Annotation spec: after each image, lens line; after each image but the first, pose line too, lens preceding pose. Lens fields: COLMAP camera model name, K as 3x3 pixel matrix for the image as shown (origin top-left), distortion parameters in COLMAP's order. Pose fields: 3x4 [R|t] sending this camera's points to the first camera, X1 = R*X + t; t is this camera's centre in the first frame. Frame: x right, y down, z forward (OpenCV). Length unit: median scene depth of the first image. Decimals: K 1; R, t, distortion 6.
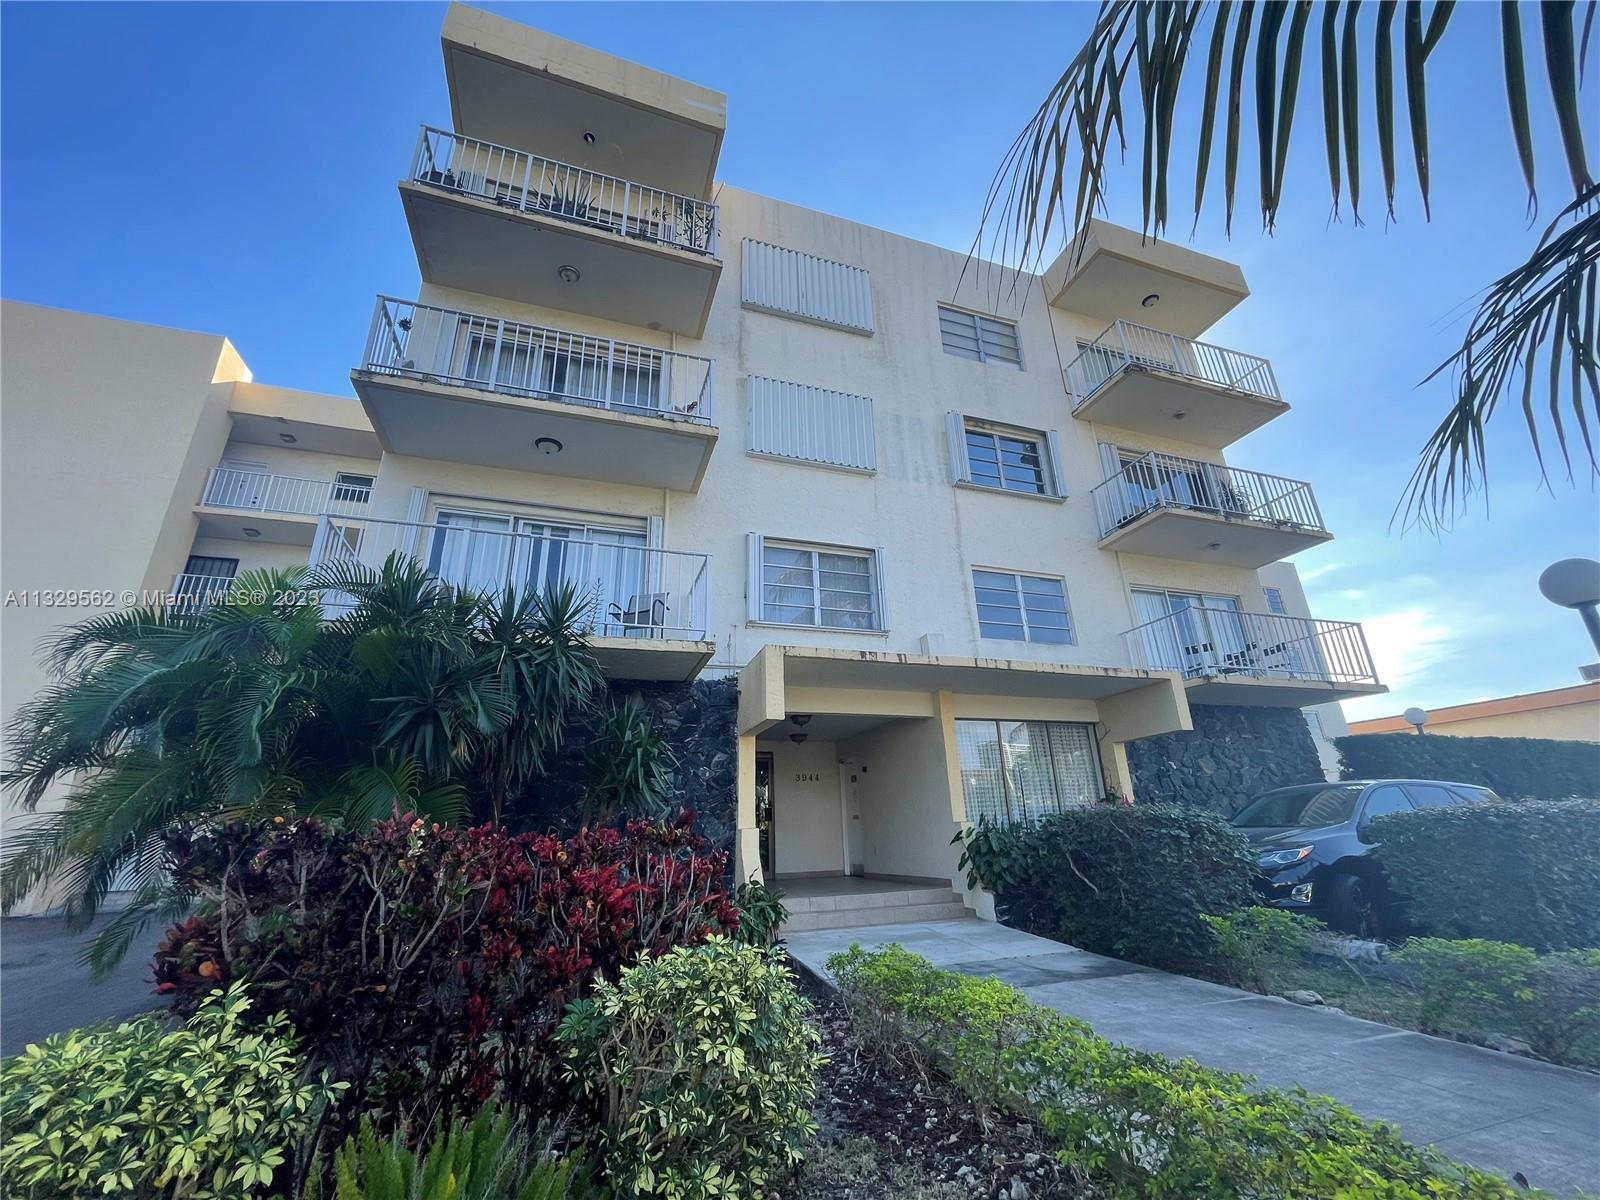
lens RADIAL K [[649.7, 0, 806.4], [0, 649.7, 594.0], [0, 0, 1]] dist [-0.002018, -0.000207]
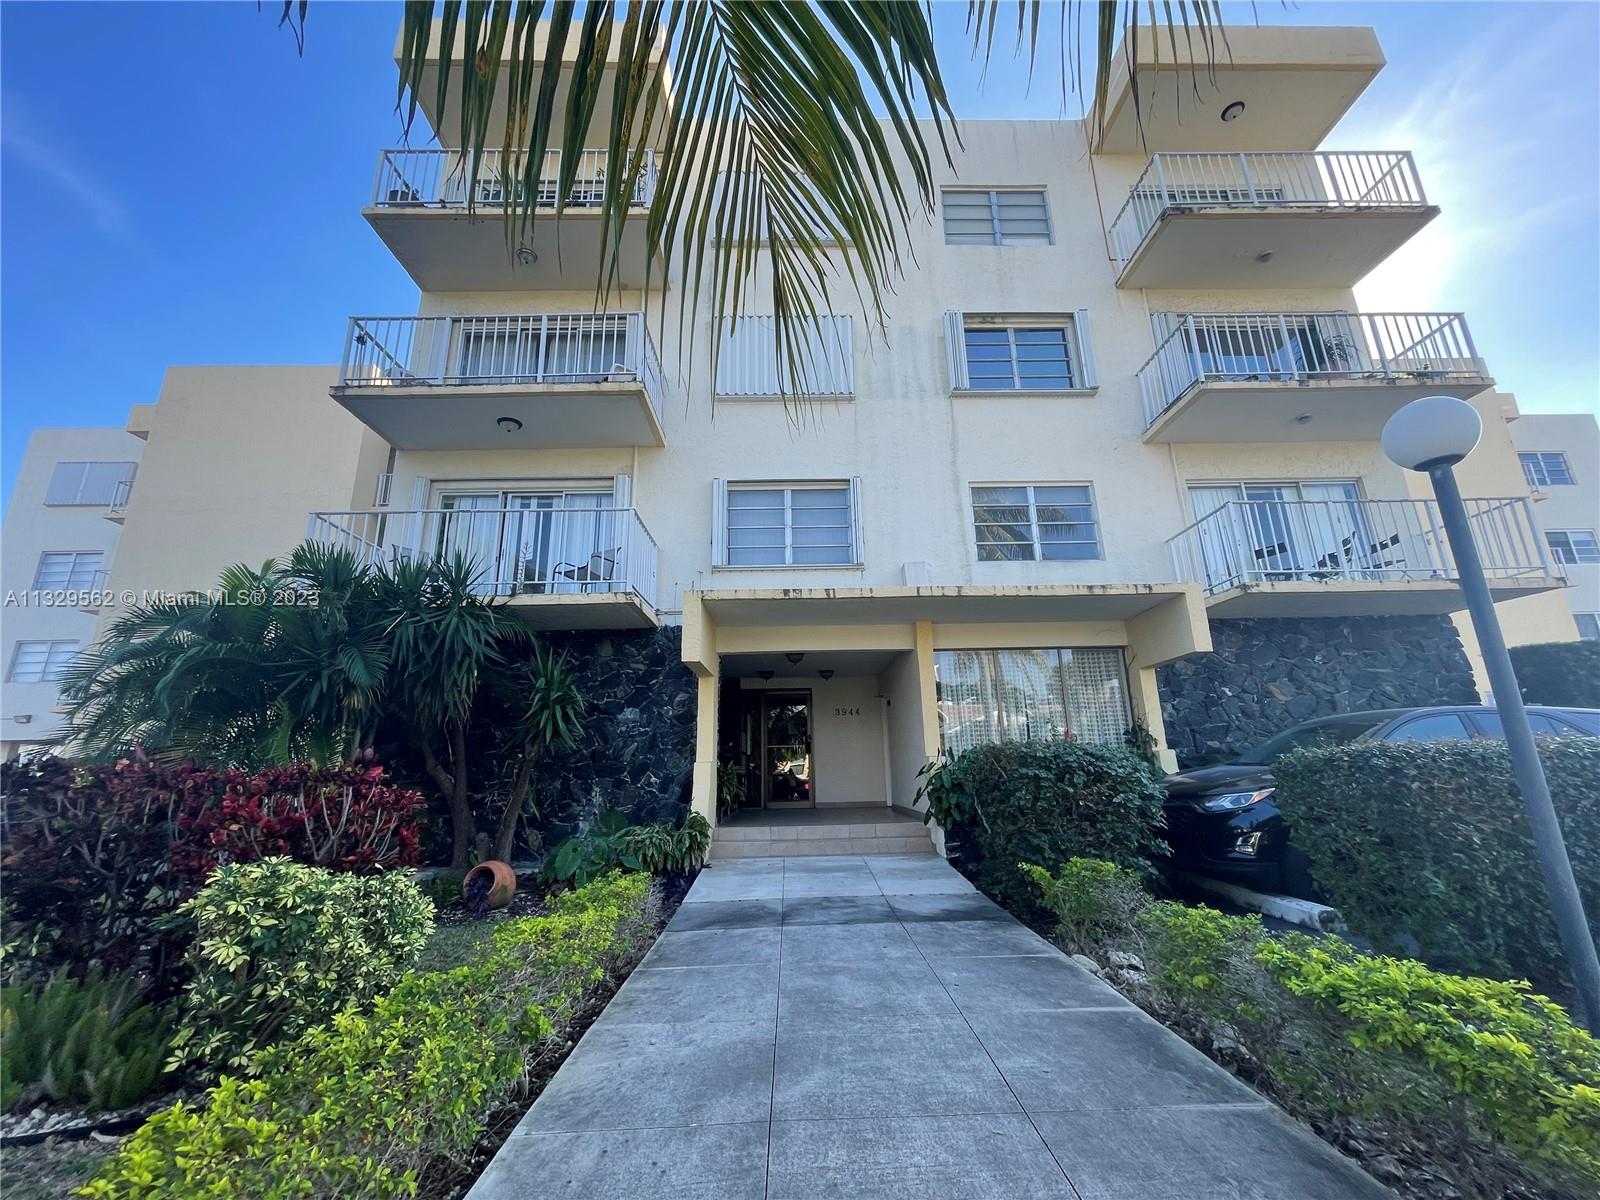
lens RADIAL K [[649.7, 0, 806.4], [0, 649.7, 594.0], [0, 0, 1]] dist [-0.002018, -0.000207]
pose [[0.952208, -0.070870, -0.297116, 0.312734], [0.100137, 0.991383, 0.084451, 0.011603], [0.288571, -0.110167, 0.951099, 0.052936]]
